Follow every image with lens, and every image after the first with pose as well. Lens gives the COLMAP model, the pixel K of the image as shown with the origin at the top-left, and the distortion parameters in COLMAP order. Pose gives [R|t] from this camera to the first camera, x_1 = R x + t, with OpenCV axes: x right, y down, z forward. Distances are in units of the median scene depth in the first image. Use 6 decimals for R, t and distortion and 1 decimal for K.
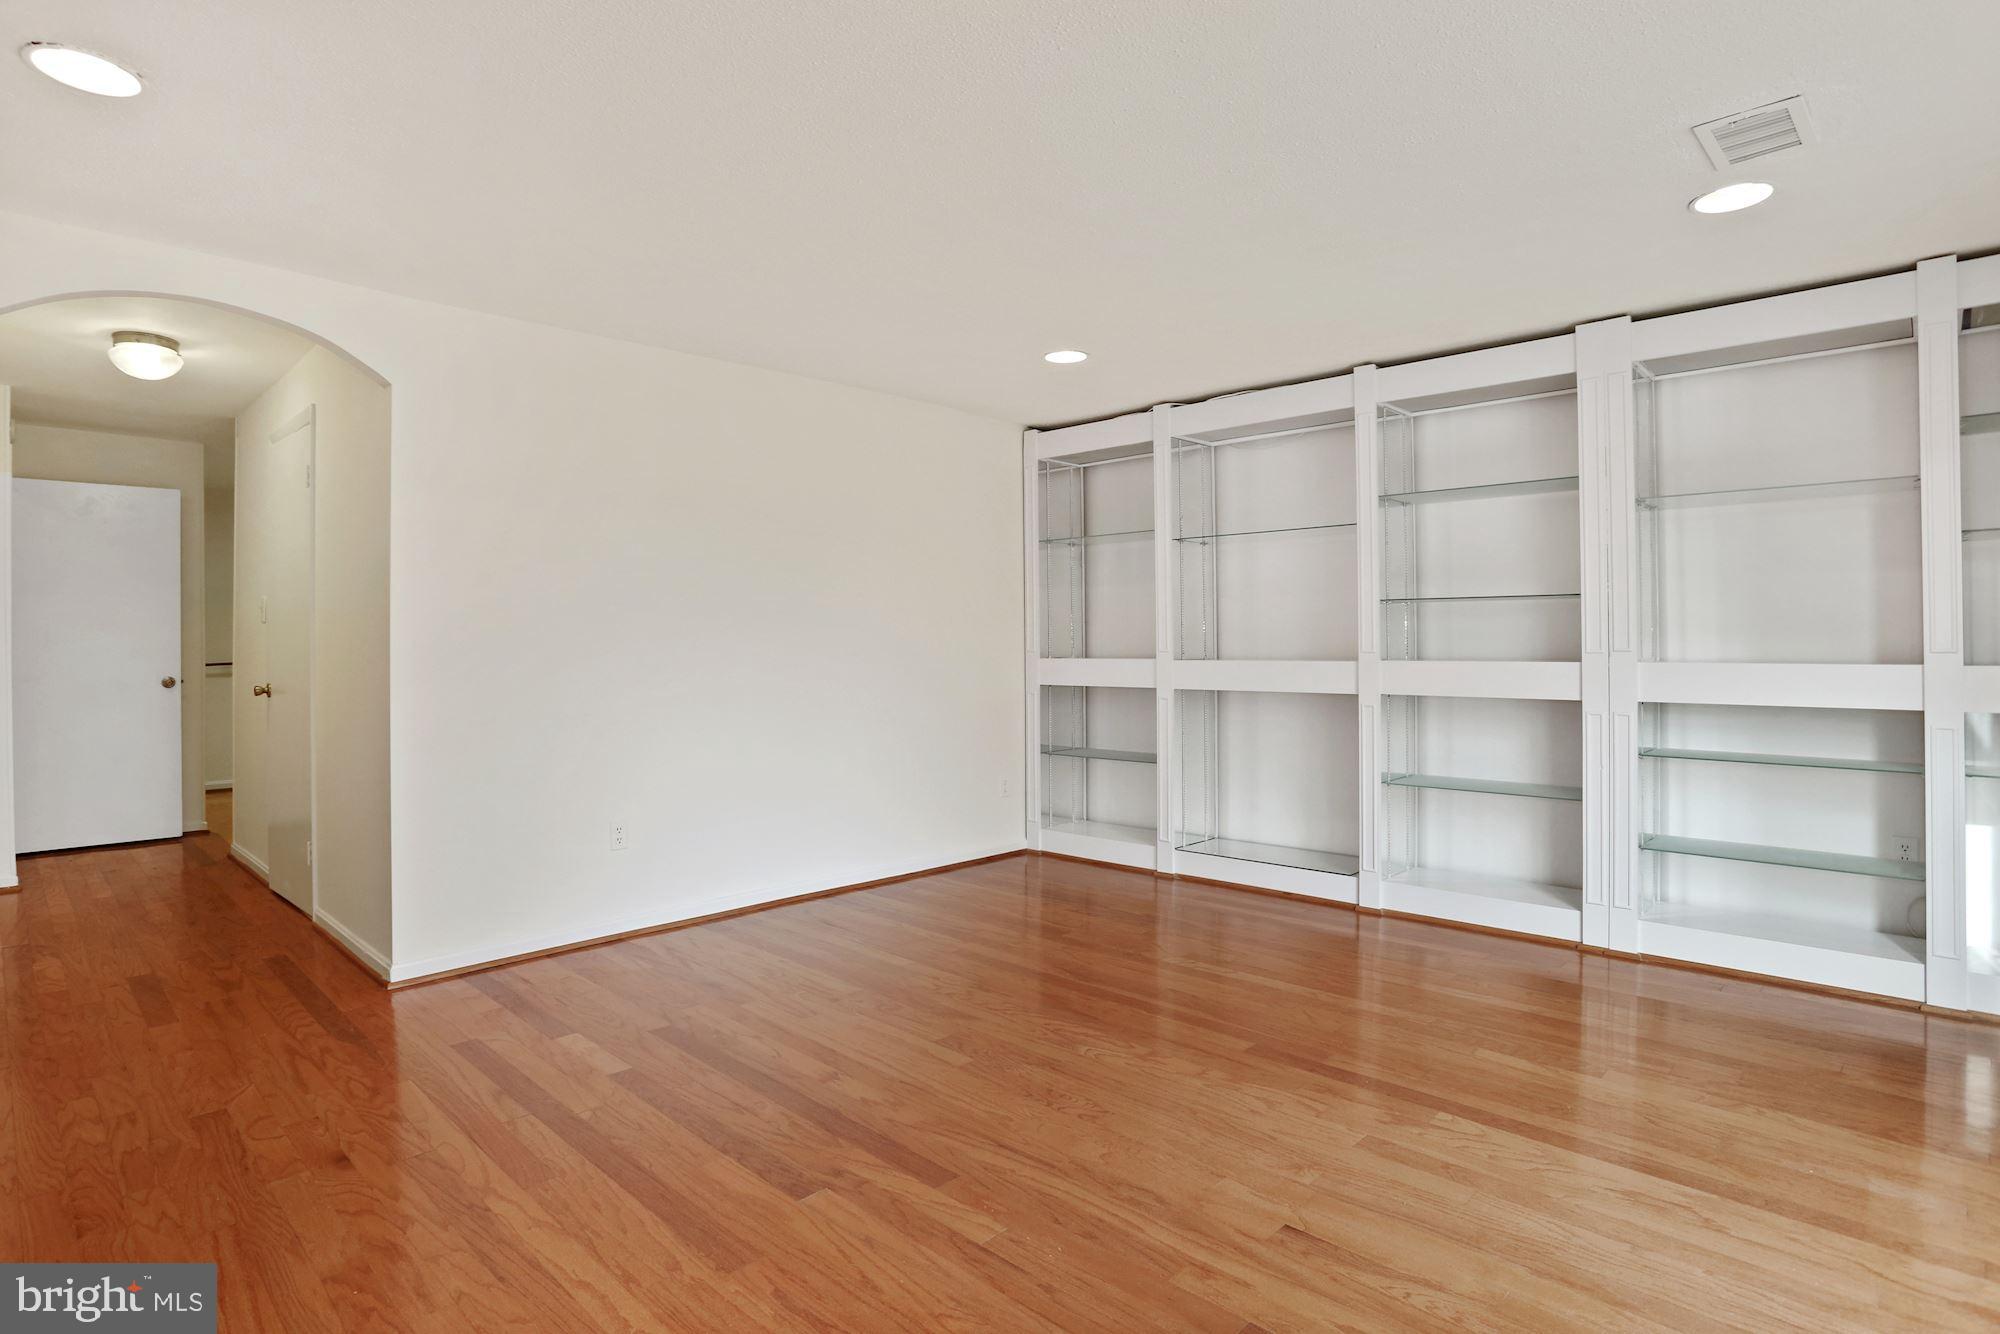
lens RADIAL K [[1018.4, 0, 963.2], [0, 1018.4, 672.3], [0, 0, 1]] dist [-0.087209, 0.044649]
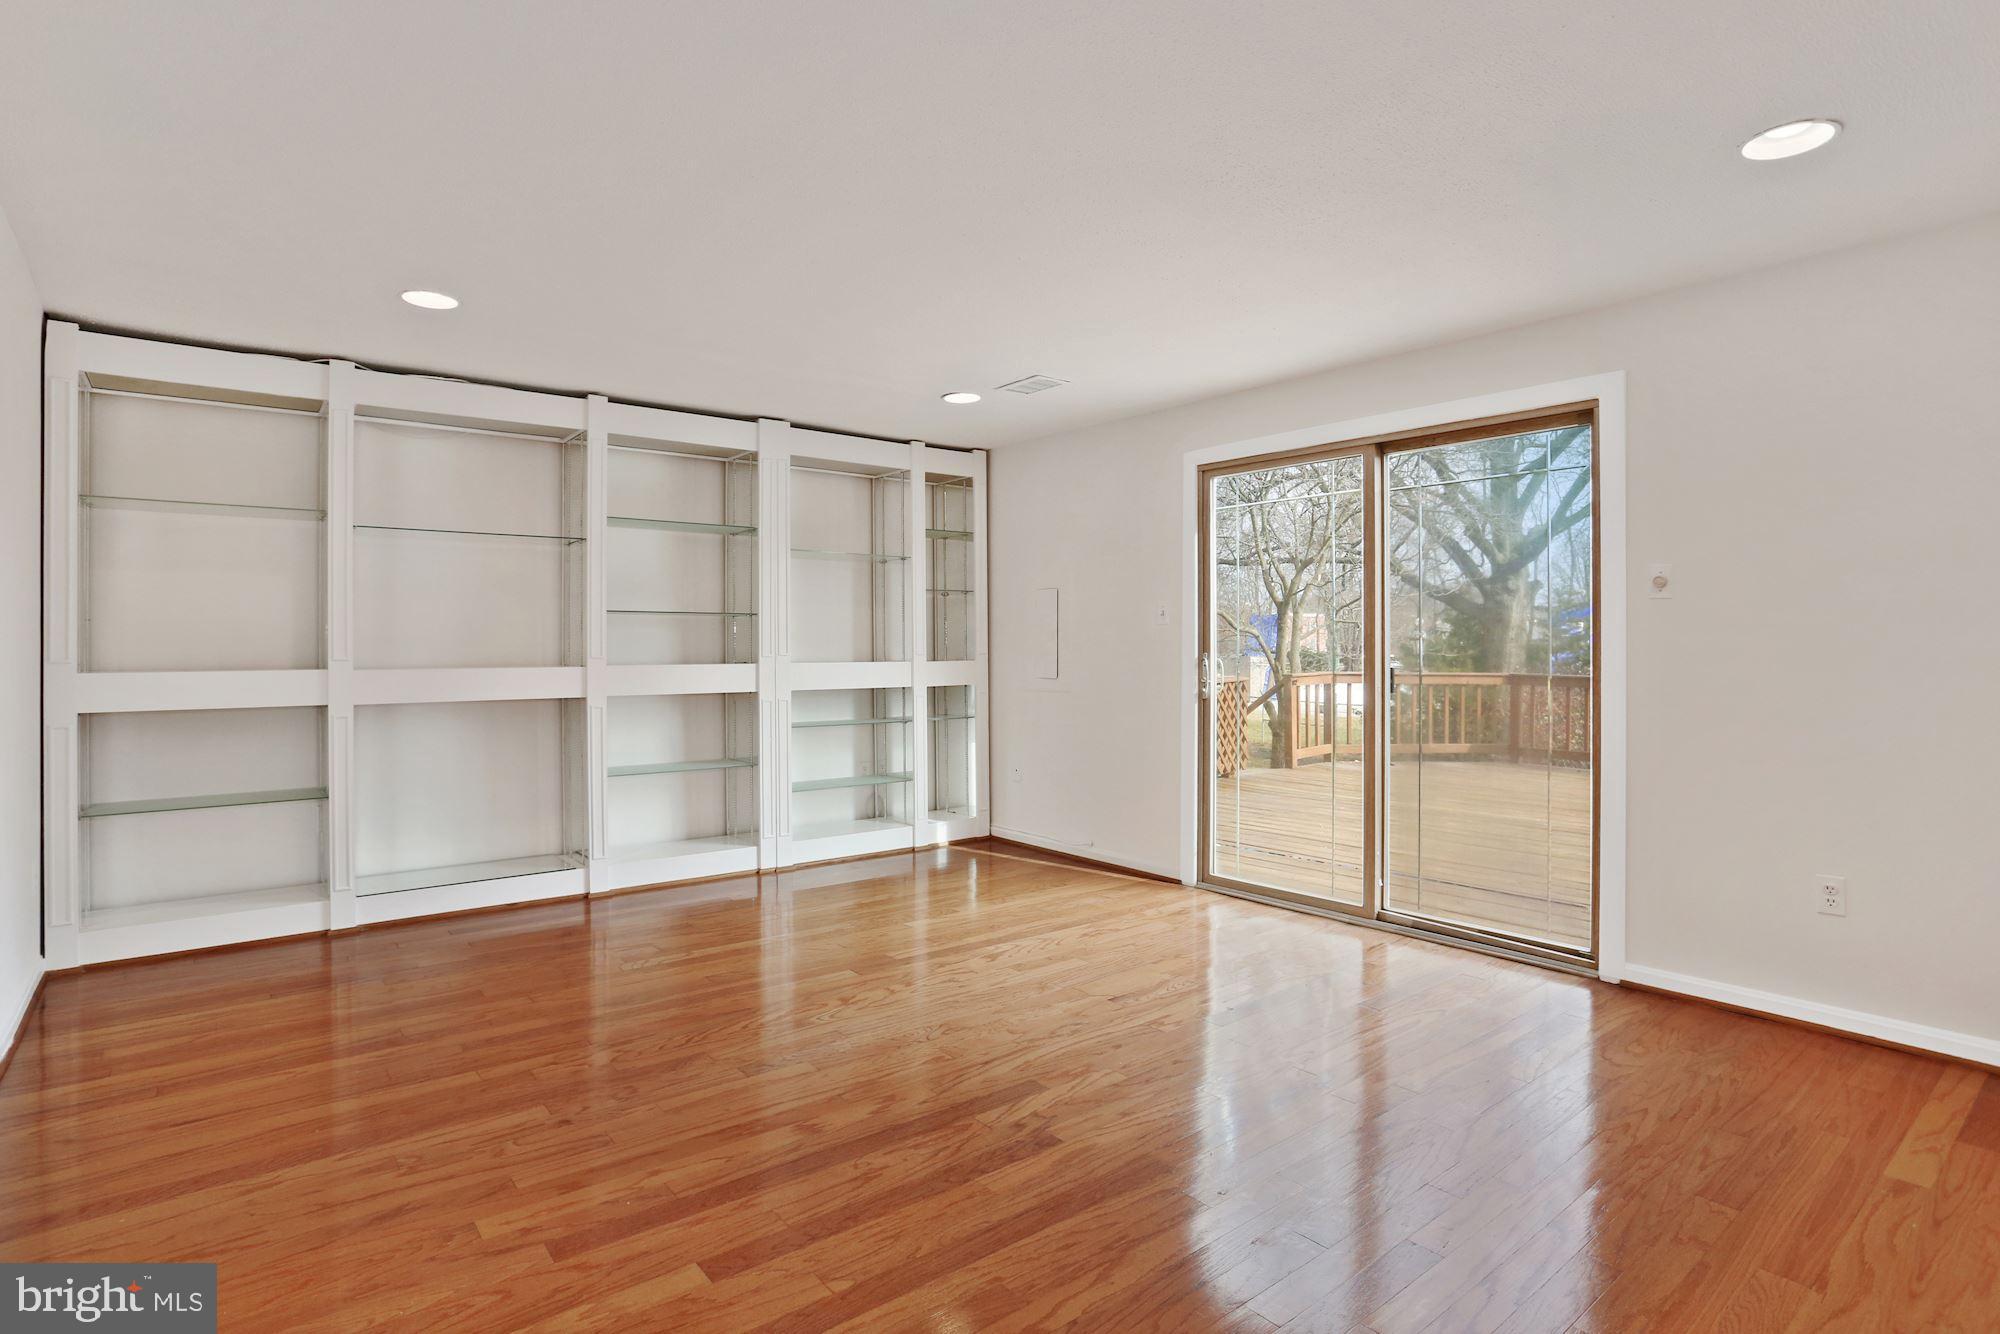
lens RADIAL K [[1018.4, 0, 963.2], [0, 1018.4, 672.3], [0, 0, 1]] dist [-0.087209, 0.044649]
pose [[0.126310, -0.018547, 0.991817, -0.799152], [0.027921, 0.999496, 0.015135, -0.012572], [-0.991598, 0.025781, 0.126764, 0.591147]]
